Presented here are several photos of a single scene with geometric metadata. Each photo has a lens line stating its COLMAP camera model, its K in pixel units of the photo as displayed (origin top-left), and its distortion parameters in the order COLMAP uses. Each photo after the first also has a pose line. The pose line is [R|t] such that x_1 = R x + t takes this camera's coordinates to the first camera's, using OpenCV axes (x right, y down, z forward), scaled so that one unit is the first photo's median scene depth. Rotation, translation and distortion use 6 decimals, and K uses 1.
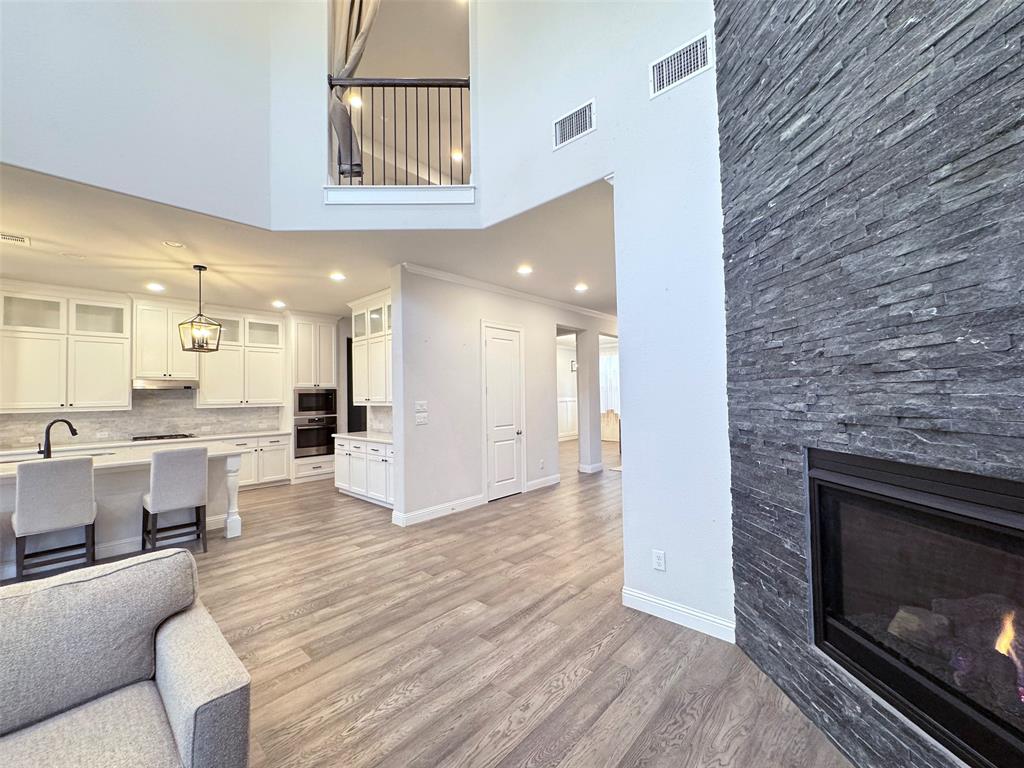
lens RADIAL K [[410.6, 0, 511.1], [0, 410.6, 385.5], [0, 0, 1]] dist [-0.001421, -0.000131]
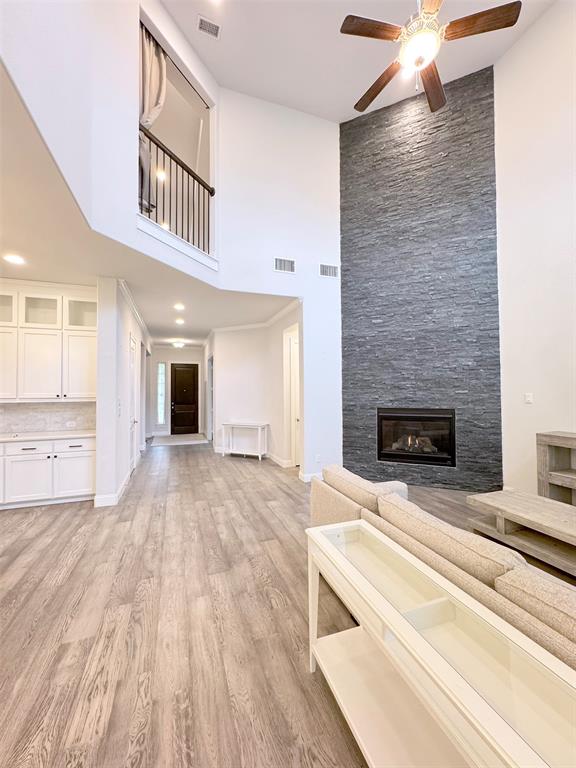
lens RADIAL K [[307.9, 0, 288.0], [0, 307.9, 384.0], [0, 0, 1]] dist [-0.001421, -0.000131]
pose [[0.459172, 0.036539, 0.887596, -1.012907], [-0.025876, 0.999280, -0.027750, 0.015892], [-0.887971, -0.010226, 0.459786, 0.206689]]
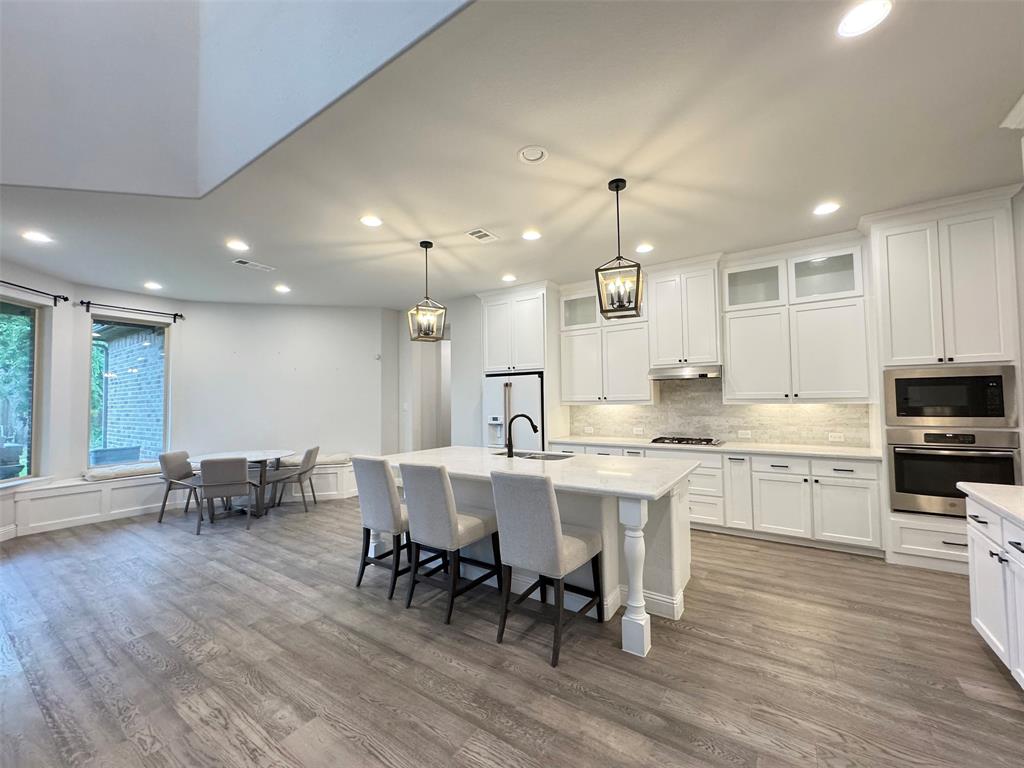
lens RADIAL K [[410.6, 0, 511.1], [0, 410.6, 385.5], [0, 0, 1]] dist [-0.001421, -0.000131]
pose [[0.145970, -0.018797, -0.989110, -0.200090], [0.036831, 0.999230, -0.013554, 0.032267], [0.988603, -0.034452, 0.146550, 0.911098]]
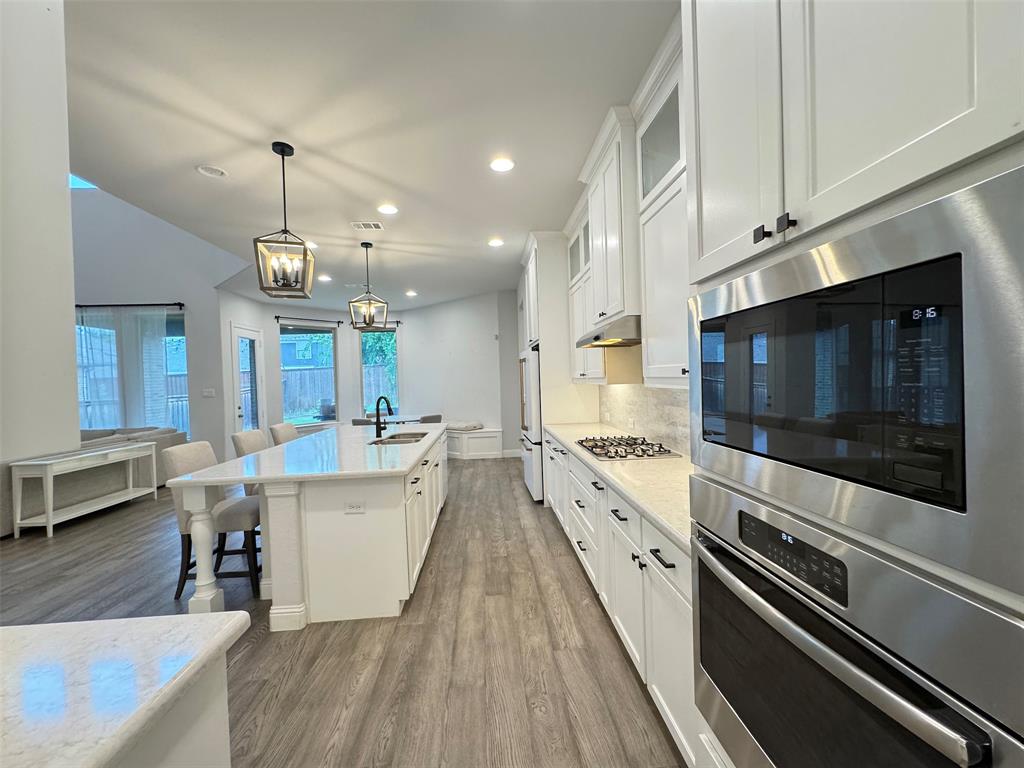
lens RADIAL K [[408.1, 0, 509.0], [0, 408.1, 383.6], [0, 0, 1]] dist [-0.001286, -0.000112]
pose [[-0.690402, 0.052114, -0.721547, -0.679932], [0.064721, 0.997852, 0.010144, 0.069916], [0.720525, -0.039696, -0.692291, 1.997874]]
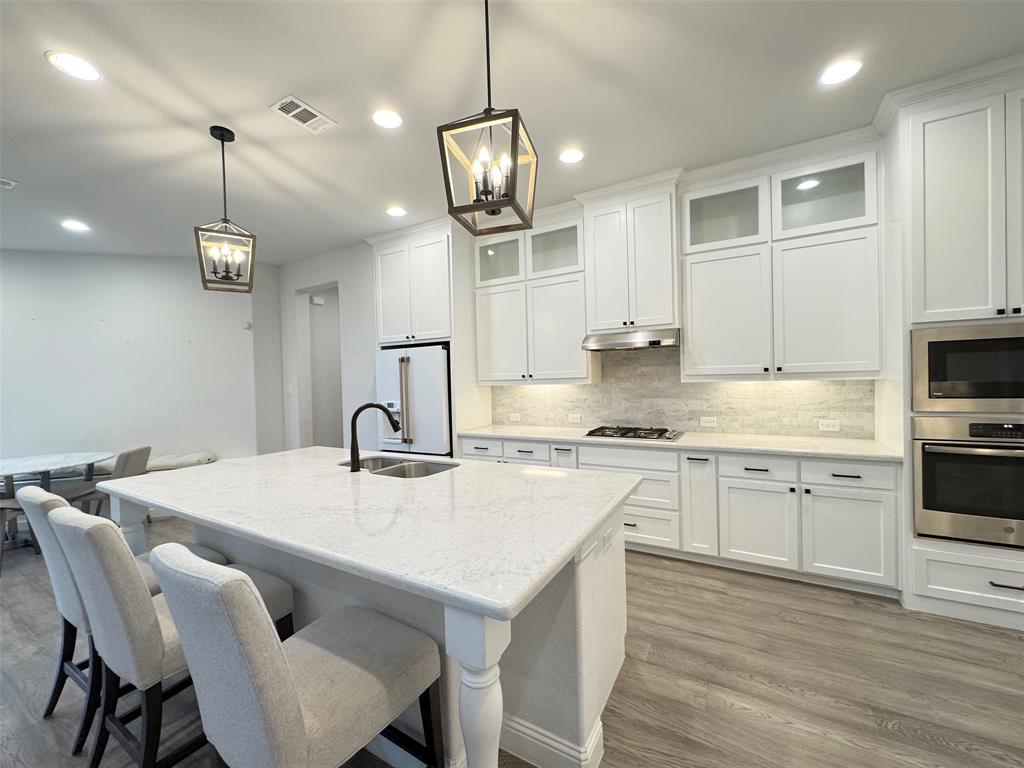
lens RADIAL K [[410.6, 0, 511.1], [0, 410.6, 385.5], [0, 0, 1]] dist [-0.001421, -0.000131]
pose [[0.219769, 0.031868, -0.975031, -0.520847], [0.048623, 0.997866, 0.043574, 0.044222], [0.974339, -0.056985, 0.217751, 1.151861]]
